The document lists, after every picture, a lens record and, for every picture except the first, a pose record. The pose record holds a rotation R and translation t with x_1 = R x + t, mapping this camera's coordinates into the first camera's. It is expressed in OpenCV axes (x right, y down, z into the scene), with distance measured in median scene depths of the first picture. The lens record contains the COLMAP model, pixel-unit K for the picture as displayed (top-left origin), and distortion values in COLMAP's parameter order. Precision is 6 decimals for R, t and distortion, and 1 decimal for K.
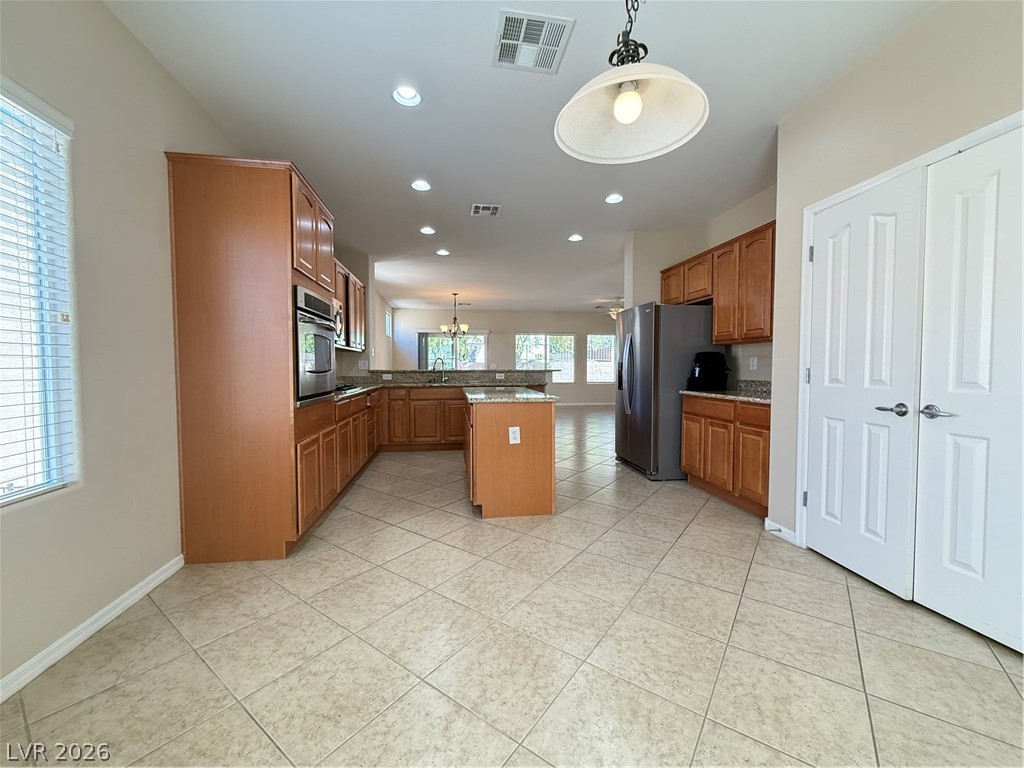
lens RADIAL K [[409.3, 0, 514.3], [0, 409.3, 382.7], [0, 0, 1]] dist [-0.001106, 0.000145]
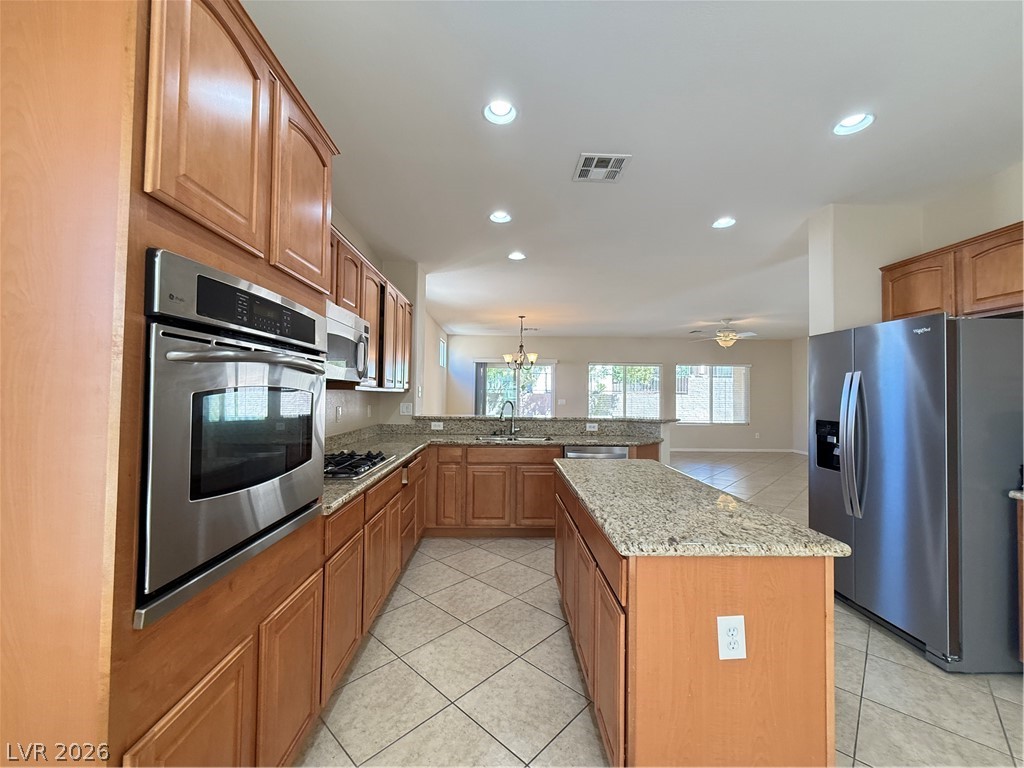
lens RADIAL K [[409.3, 0, 513.5], [0, 409.3, 383.5], [0, 0, 1]] dist [-0.001106, 0.000145]
pose [[0.991755, 0.009069, -0.127828, -0.091587], [-0.017197, 0.997889, -0.062628, -0.051141], [0.126990, 0.064310, 0.989817, 0.320547]]
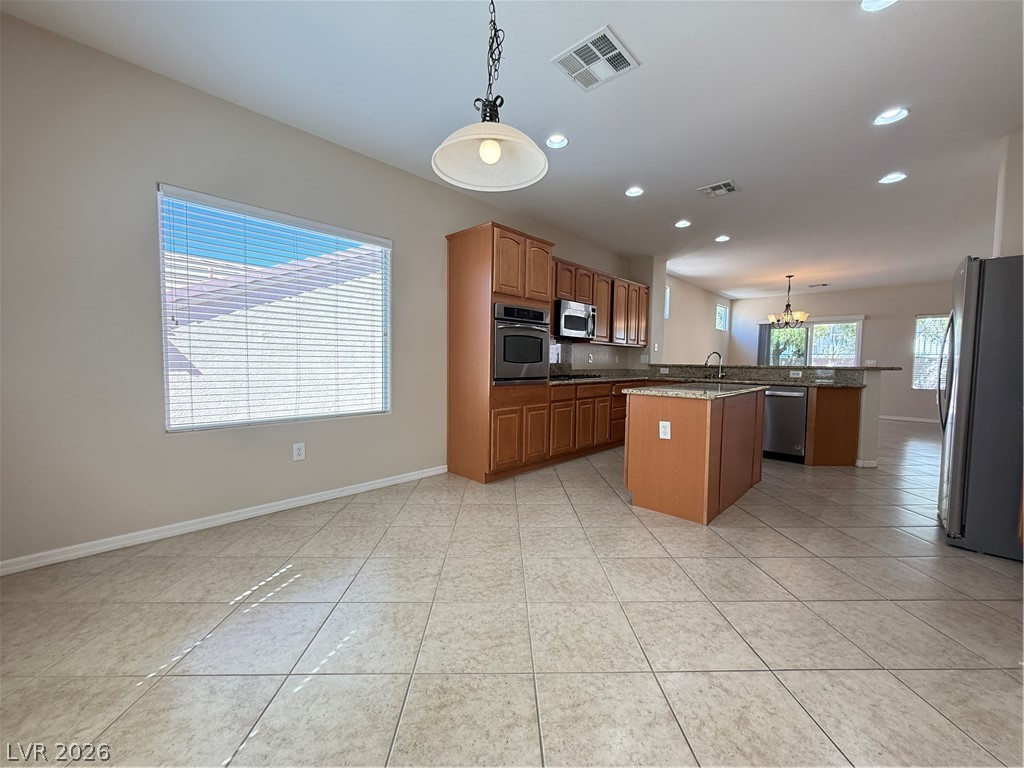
lens RADIAL K [[409.3, 0, 512.6], [0, 409.3, 382.4], [0, 0, 1]] dist [-0.001106, 0.000145]
pose [[0.607523, 0.050328, -0.792706, 0.311583], [-0.043227, 0.998607, 0.030272, 0.000662], [0.793125, 0.015875, 0.608852, 0.066390]]
